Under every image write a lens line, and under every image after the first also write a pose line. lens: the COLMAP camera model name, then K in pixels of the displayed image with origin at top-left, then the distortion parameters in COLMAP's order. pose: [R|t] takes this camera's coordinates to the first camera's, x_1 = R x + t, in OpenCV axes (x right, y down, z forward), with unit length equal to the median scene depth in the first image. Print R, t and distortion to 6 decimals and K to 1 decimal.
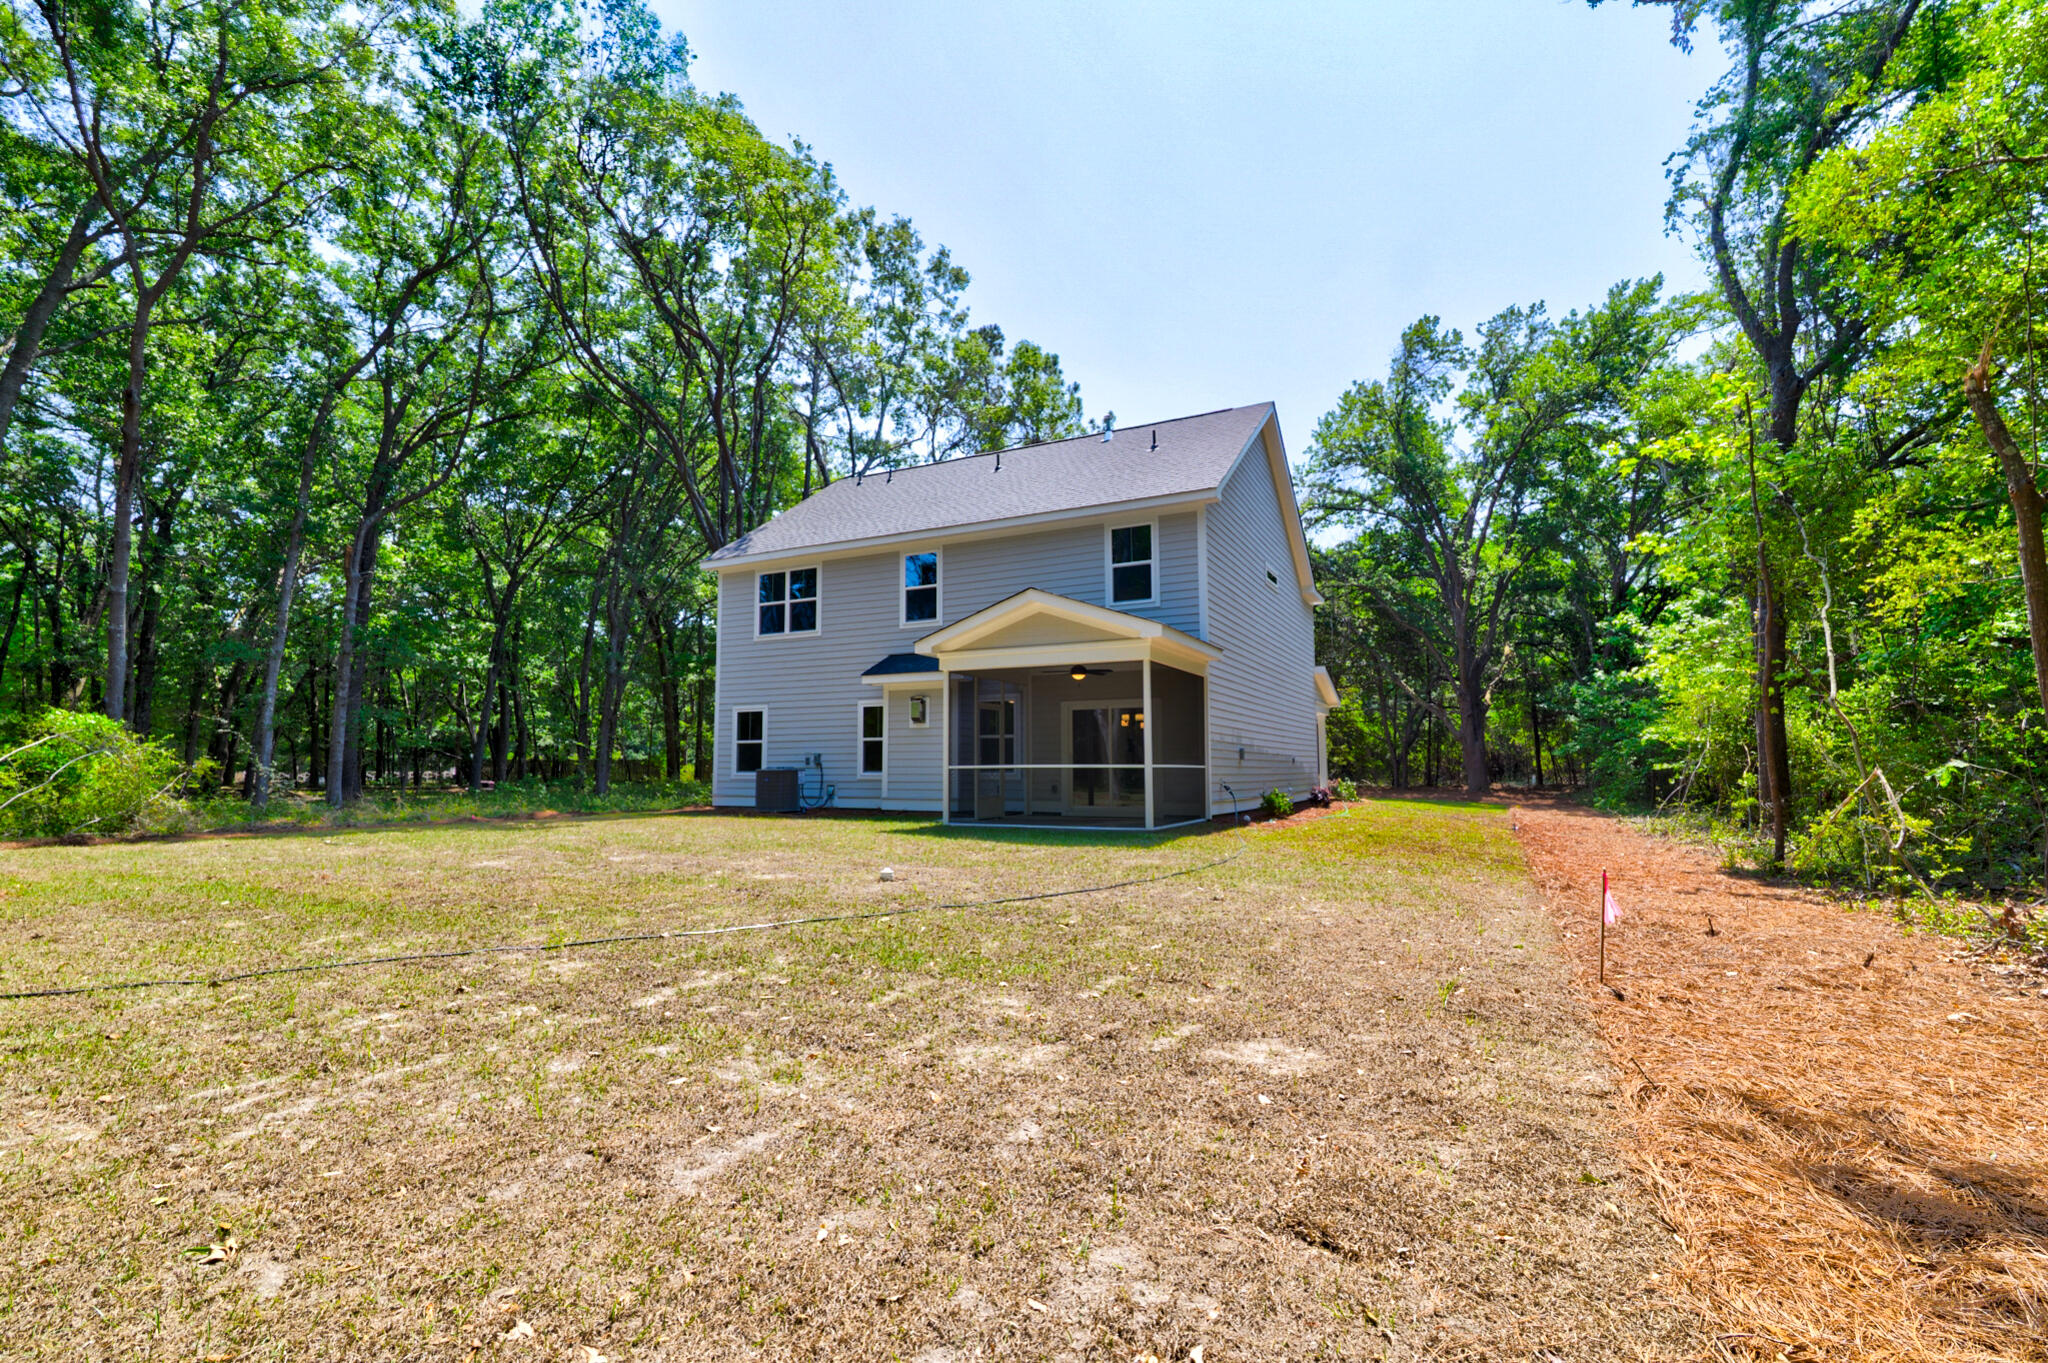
lens RADIAL K [[951.0, 0, 1024.0], [0, 951.0, 681.5], [0, 0, 1]] dist [0.000691, 0.000117]
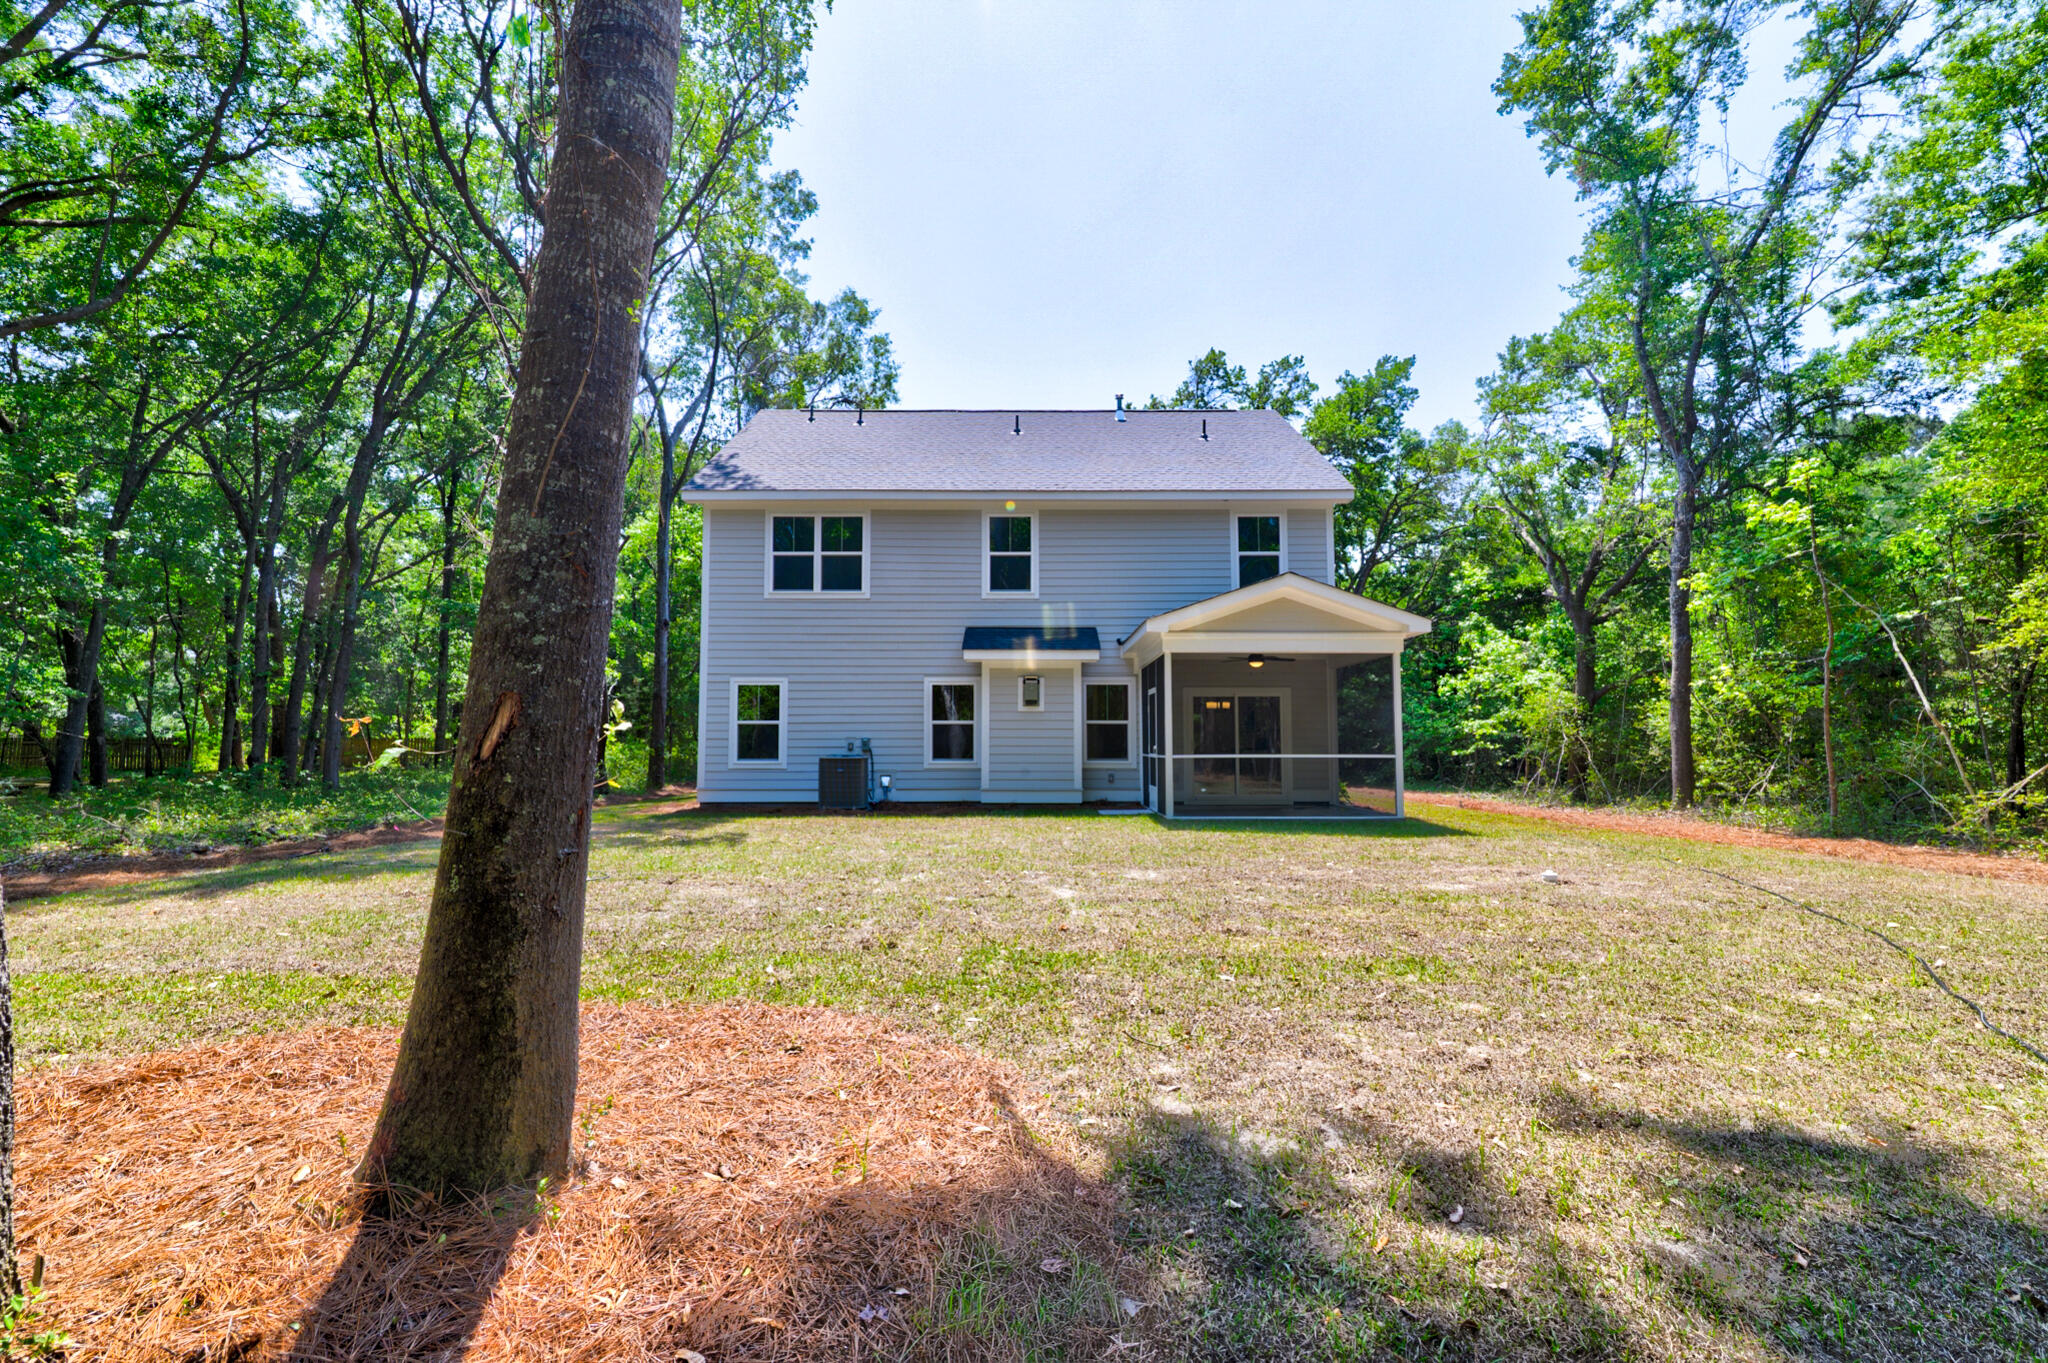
lens RADIAL K [[951.0, 0, 1024.0], [0, 951.0, 681.5], [0, 0, 1]] dist [0.000691, 0.000117]
pose [[0.892841, 0.038117, 0.448756, -0.462685], [-0.043504, 0.999052, 0.001697, 0.018124], [-0.448266, -0.021037, 0.893653, 0.184718]]
